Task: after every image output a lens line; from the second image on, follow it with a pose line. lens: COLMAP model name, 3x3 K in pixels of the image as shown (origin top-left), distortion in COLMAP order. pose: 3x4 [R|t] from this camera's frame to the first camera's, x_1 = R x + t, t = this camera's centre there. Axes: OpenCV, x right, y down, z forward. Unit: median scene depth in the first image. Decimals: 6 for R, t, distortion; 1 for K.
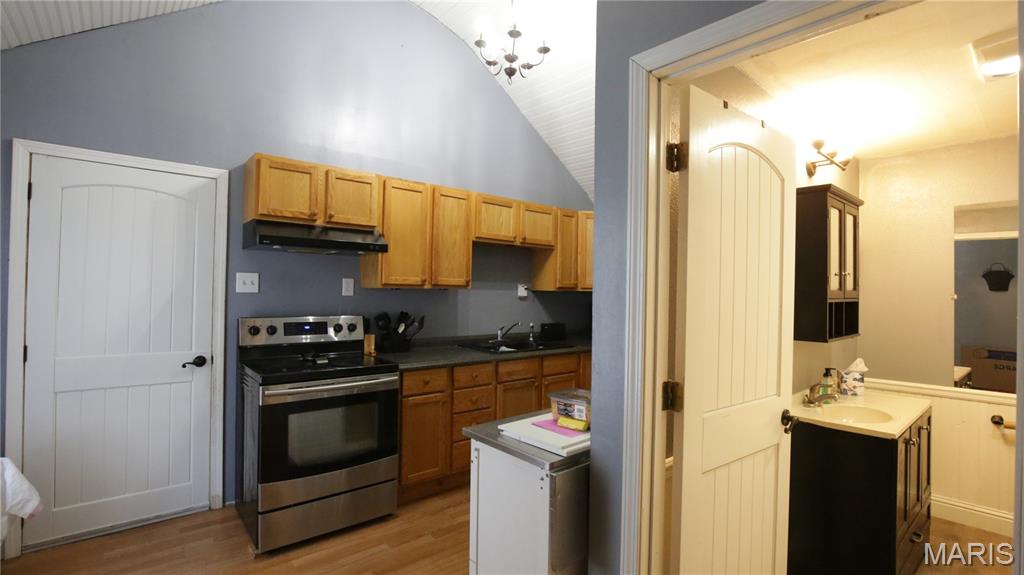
lens RADIAL K [[481.5, 0, 514.8], [0, 481.5, 287.1], [0, 0, 1]] dist [-0.019551, 0.001875]
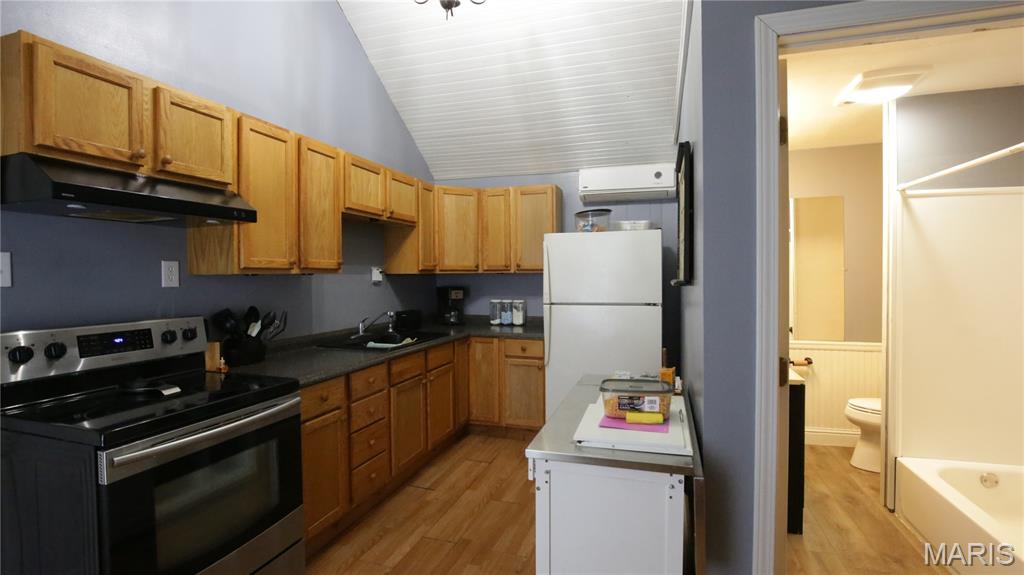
lens RADIAL K [[481.5, 0, 513.6], [0, 481.5, 284.5], [0, 0, 1]] dist [-0.019551, 0.001875]
pose [[0.852077, -0.033344, 0.522353, -0.298832], [0.018217, 0.999253, 0.034071, 0.000704], [-0.523099, -0.019516, 0.852049, 0.202716]]
